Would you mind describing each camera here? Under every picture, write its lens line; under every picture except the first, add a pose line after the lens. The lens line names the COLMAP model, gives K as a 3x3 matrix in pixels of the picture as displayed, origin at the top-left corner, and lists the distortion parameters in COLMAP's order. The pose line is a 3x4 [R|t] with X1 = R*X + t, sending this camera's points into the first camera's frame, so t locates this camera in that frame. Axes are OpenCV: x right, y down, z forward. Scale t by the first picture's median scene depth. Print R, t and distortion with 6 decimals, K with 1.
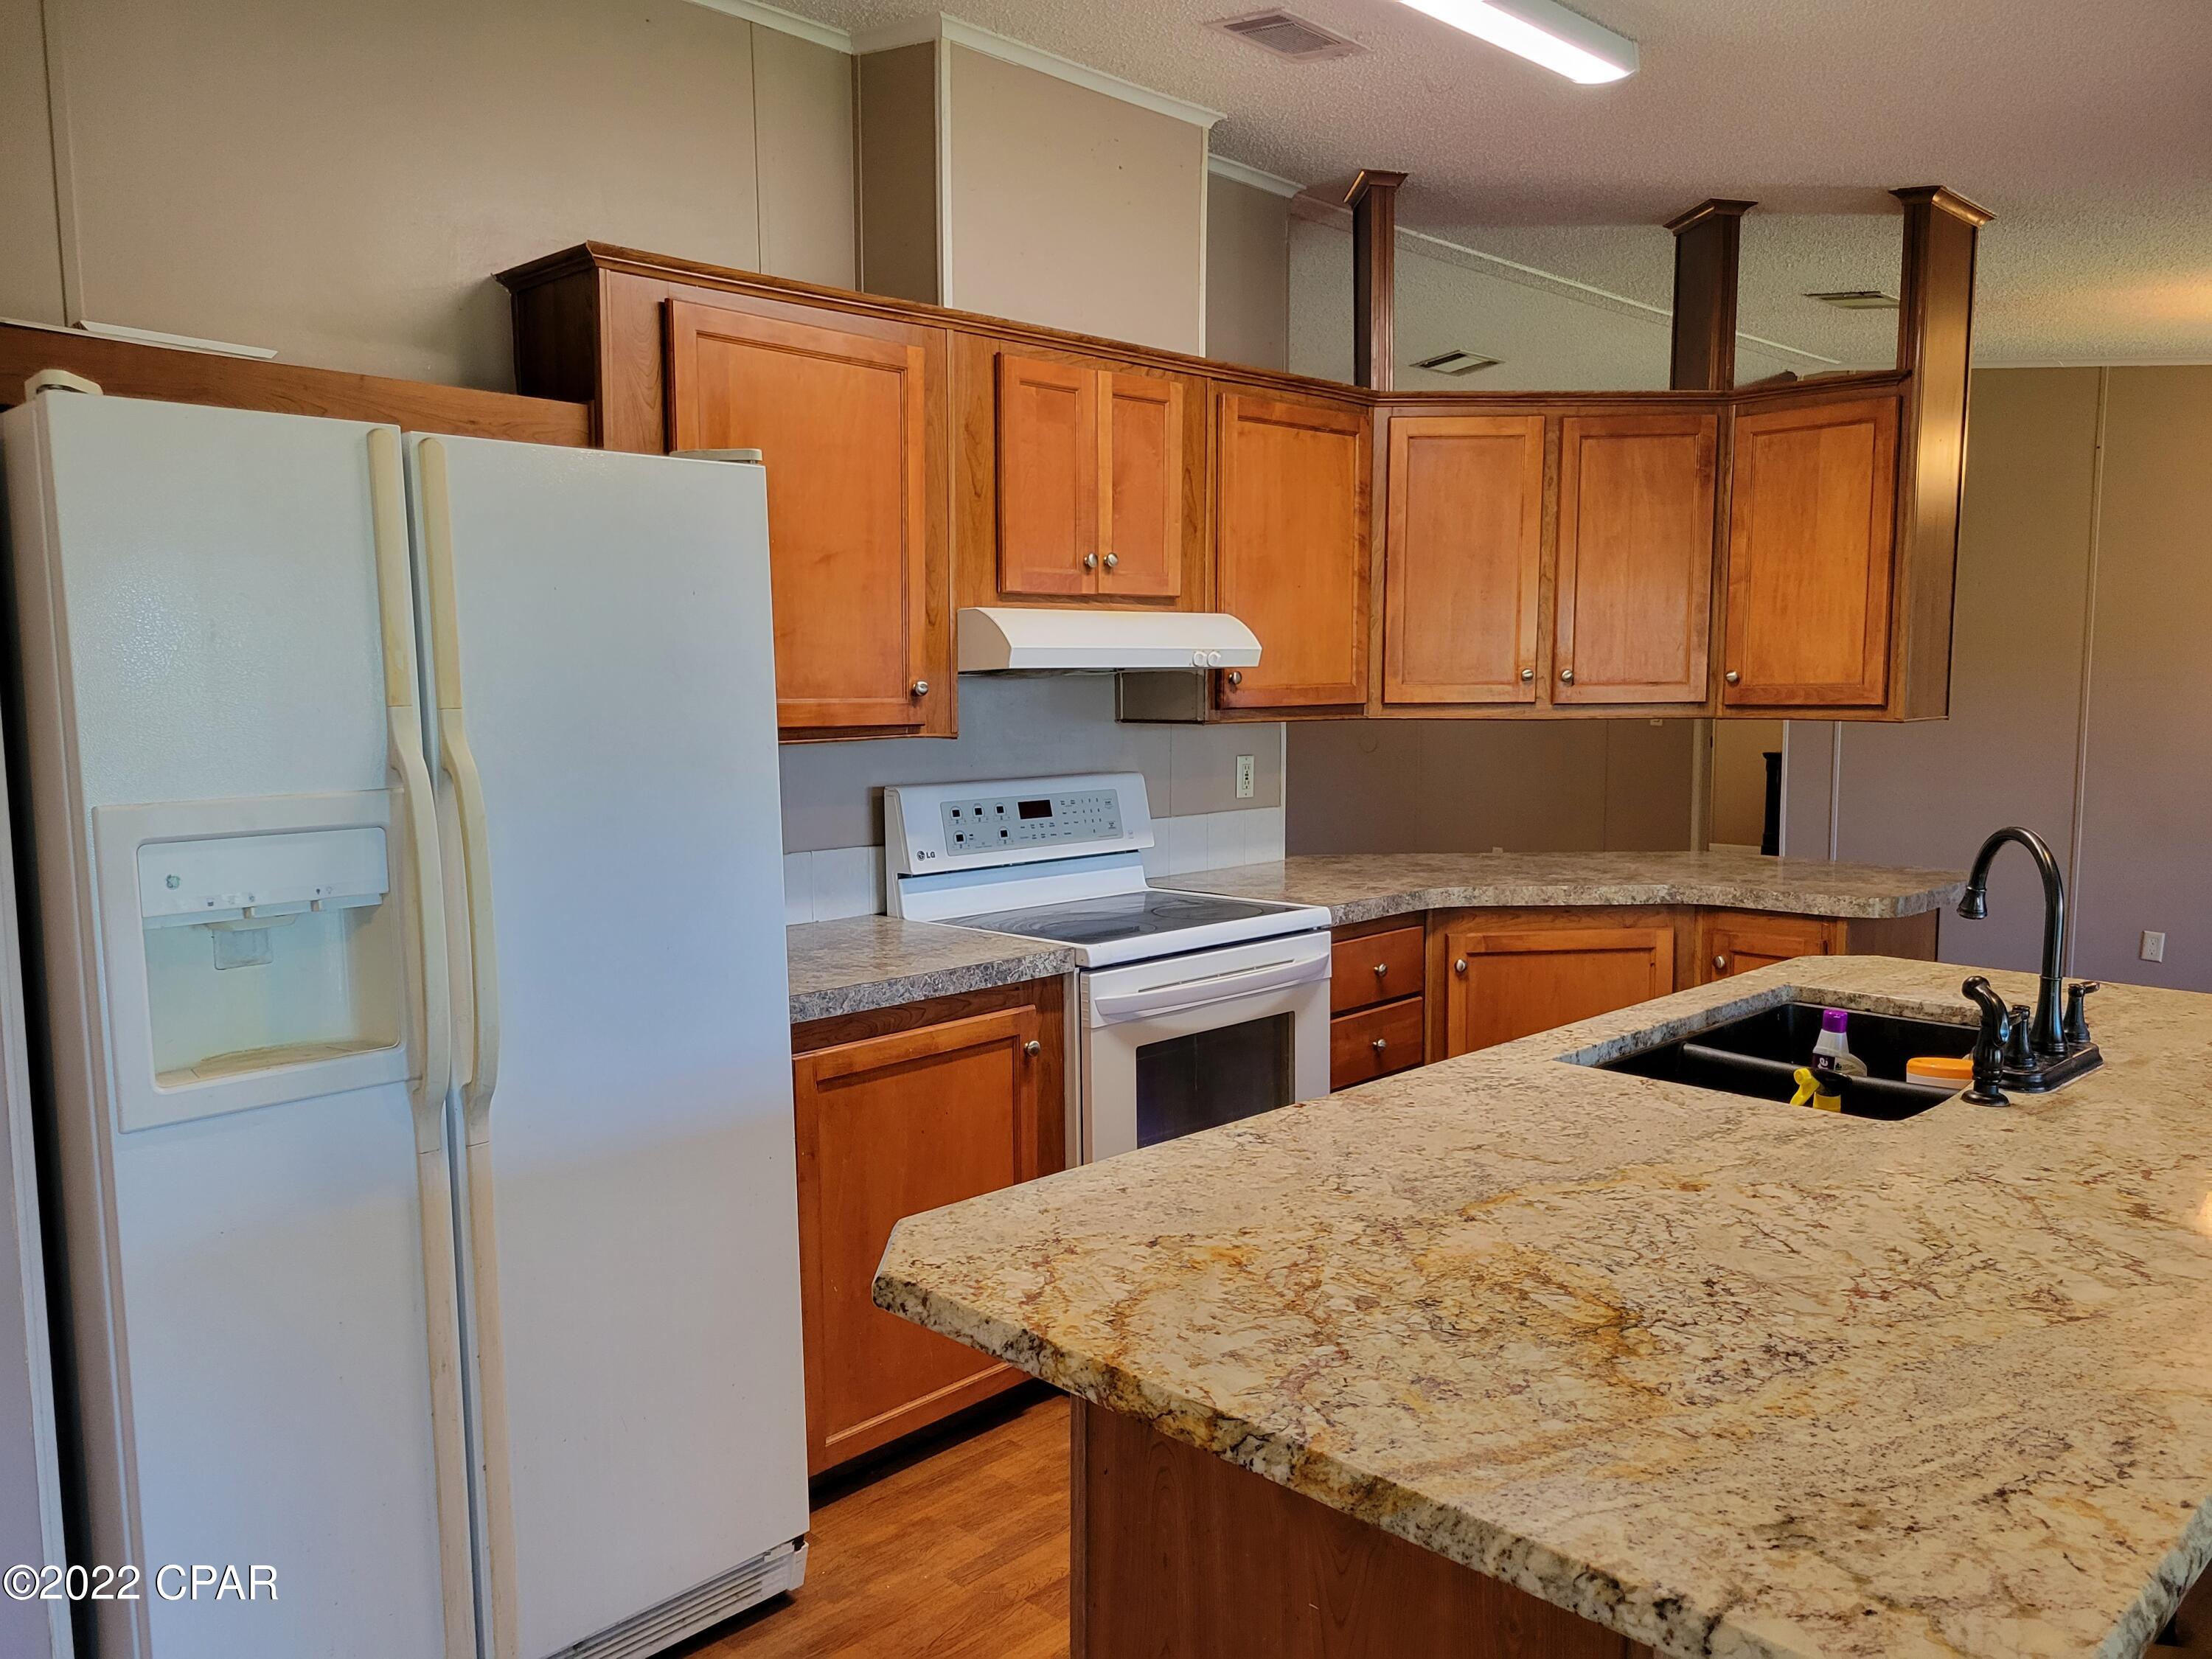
lens RADIAL K [[1656.5, 0, 1099.2], [0, 1656.5, 857.9], [0, 0, 1]] dist [0.047240, -0.030806]
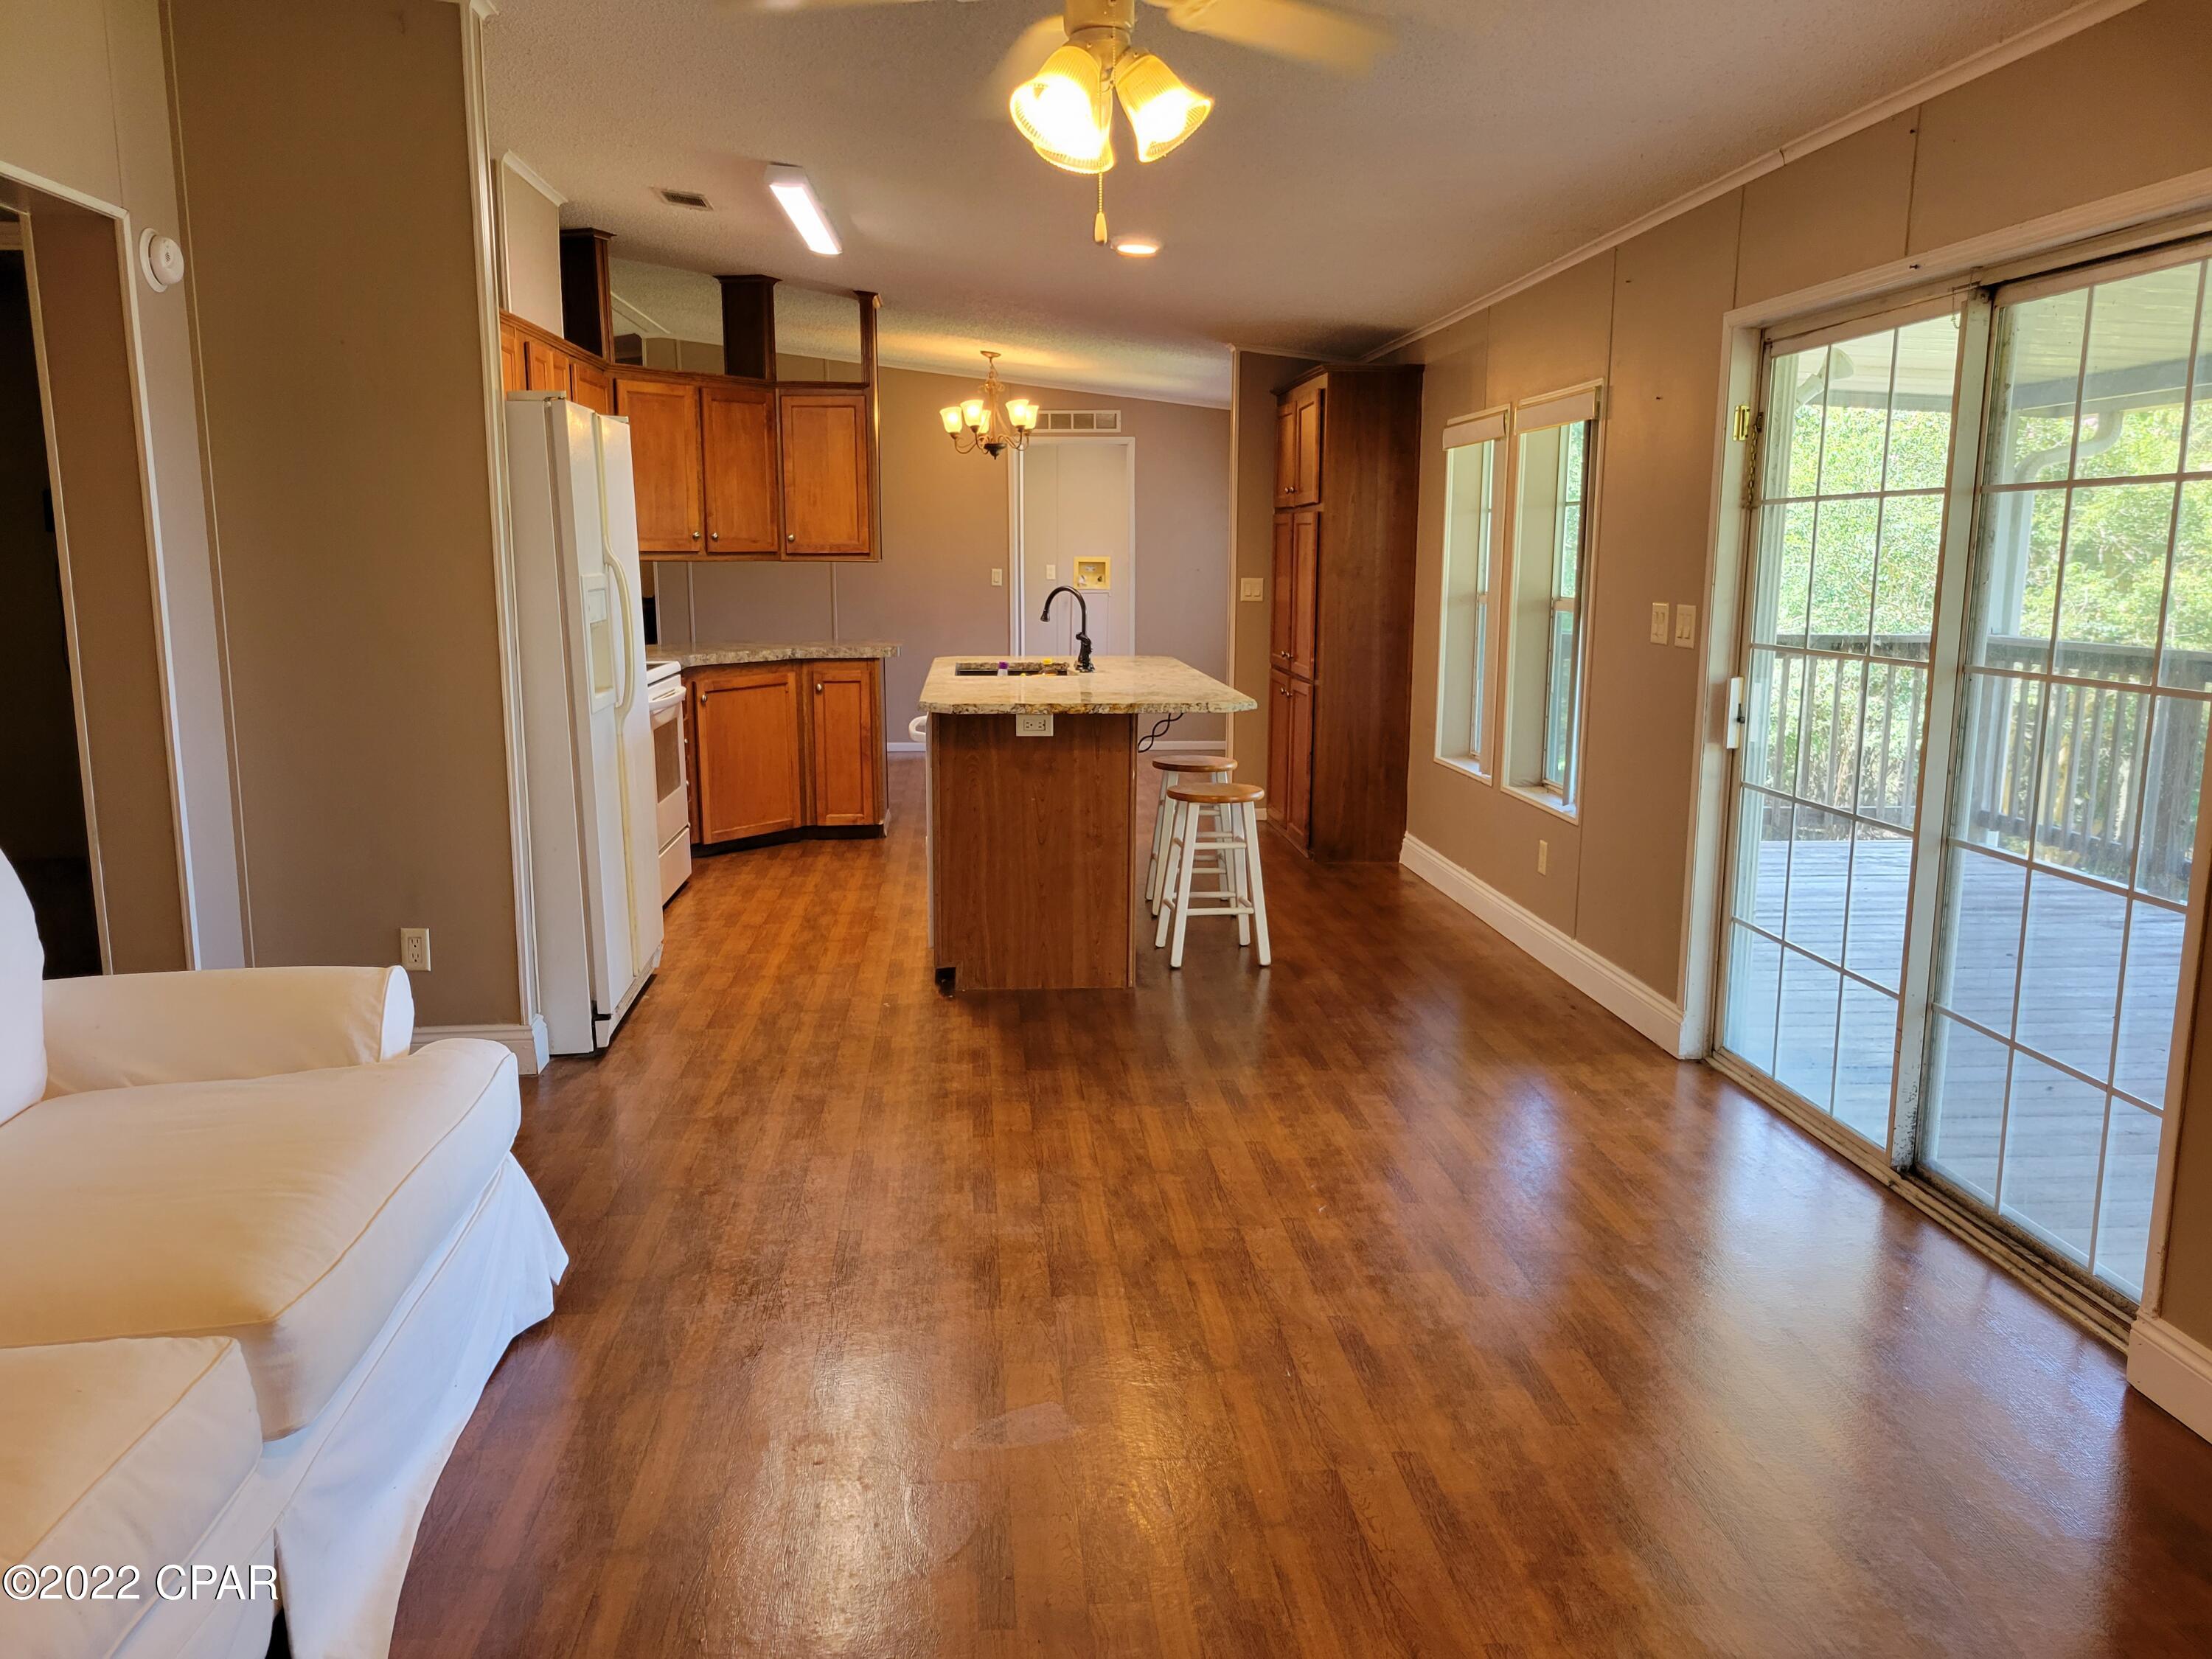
lens RADIAL K [[1656.5, 0, 1100.5], [0, 1656.5, 826.3], [0, 0, 1]] dist [0.047240, -0.030806]
pose [[0.653926, -0.120641, 0.746878, -0.931224], [0.080373, 0.992695, 0.089977, 0.081325], [-0.752277, 0.001190, 0.658846, -0.540962]]
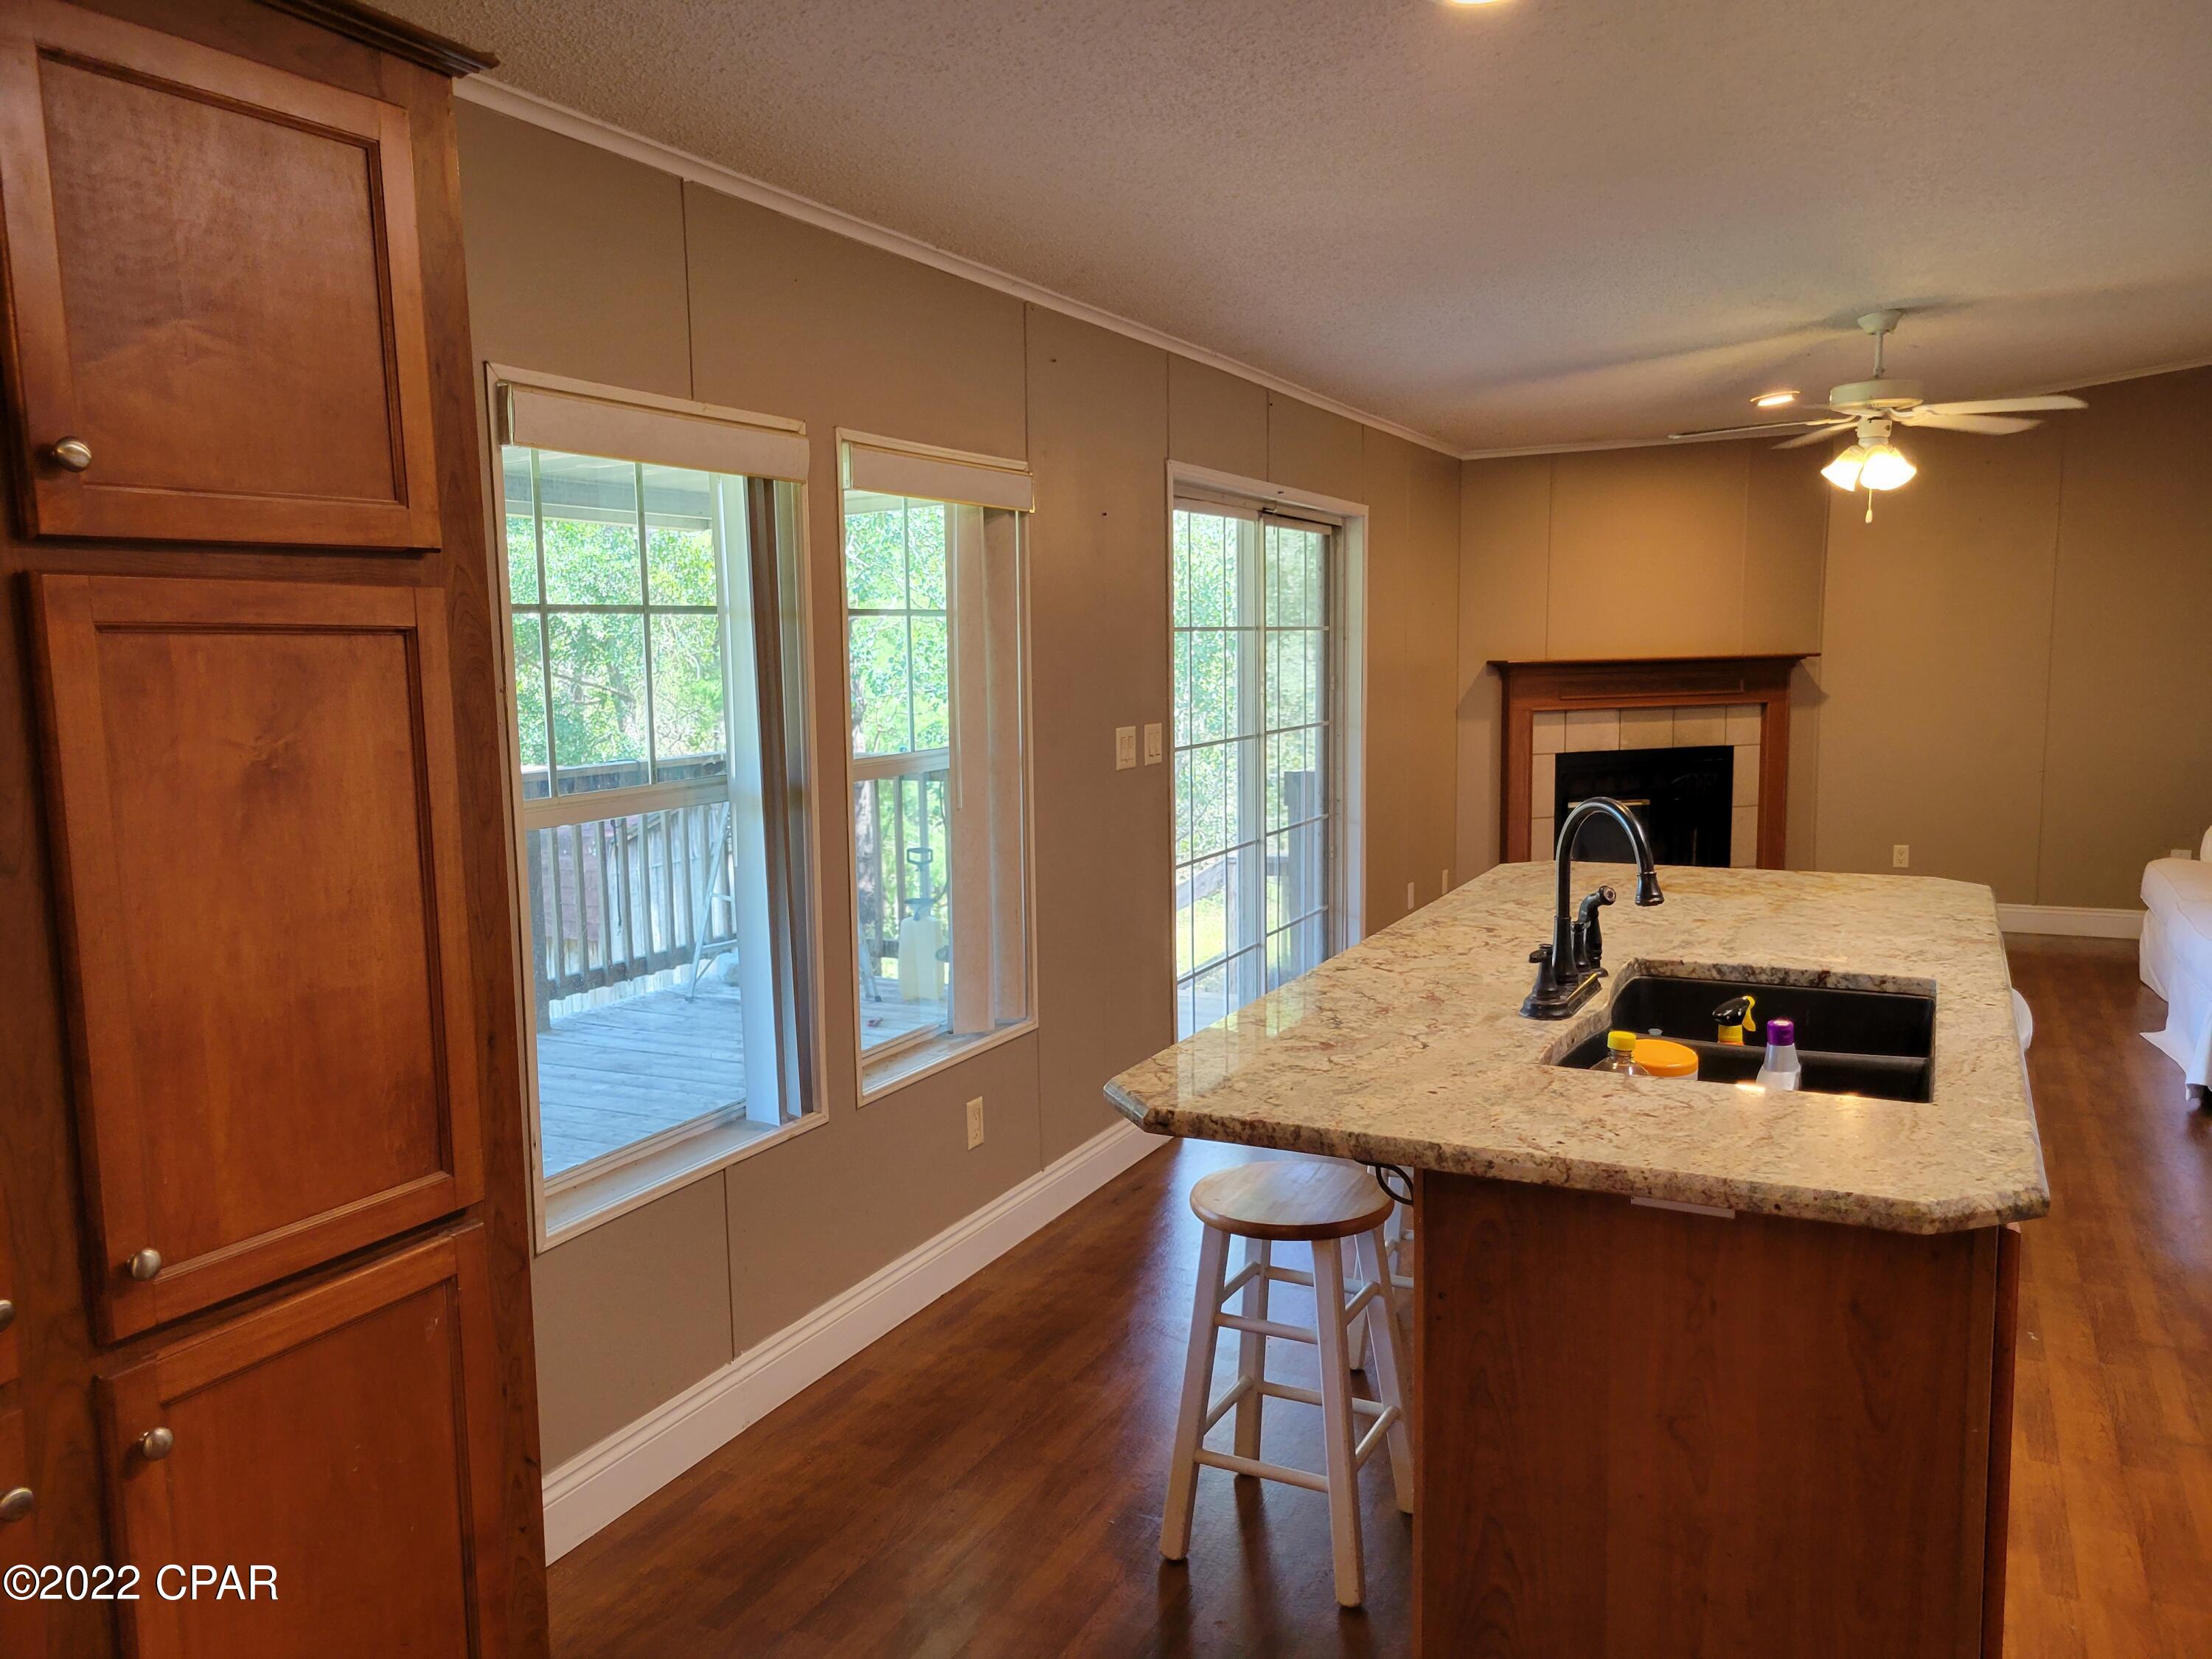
lens RADIAL K [[1656.5, 0, 1122.8], [0, 1656.5, 848.6], [0, 0, 1]] dist [0.047240, -0.030806]
pose [[-0.945538, 0.059117, -0.320099, 0.684801], [-0.017184, 0.972934, 0.230444, -0.130237], [0.325059, 0.223394, -0.918930, 1.087978]]
